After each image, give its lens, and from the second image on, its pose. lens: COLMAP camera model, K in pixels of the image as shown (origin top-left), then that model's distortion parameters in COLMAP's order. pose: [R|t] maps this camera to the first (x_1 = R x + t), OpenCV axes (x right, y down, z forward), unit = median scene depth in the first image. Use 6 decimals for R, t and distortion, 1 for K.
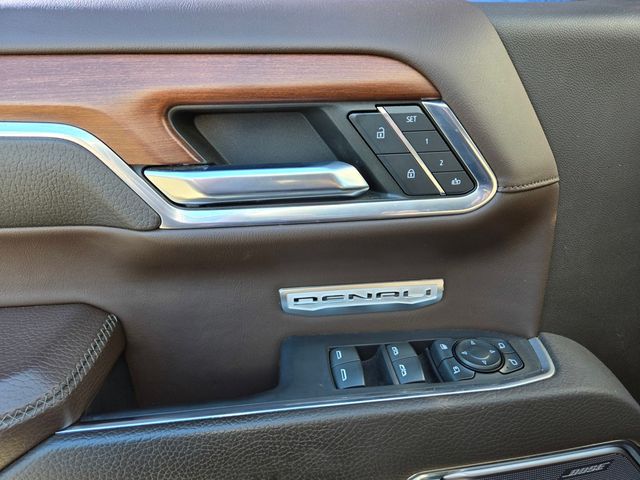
lens RADIAL K [[450.0, 0, 325.5], [0, 450.0, 231.7], [0, 0, 1]] dist [0.008325, -0.004927]
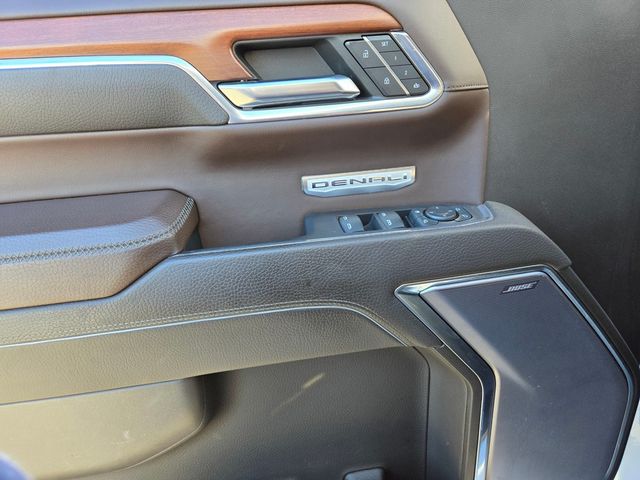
lens RADIAL K [[459.9, 0, 313.4], [0, 459.9, 238.3], [0, 0, 1]] dist [0.030100, -0.001368]
pose [[0.998584, -0.052253, -0.009977, -0.072652], [0.052246, 0.998634, -0.000958, 0.390218], [0.010013, 0.000436, 0.999950, -0.578516]]
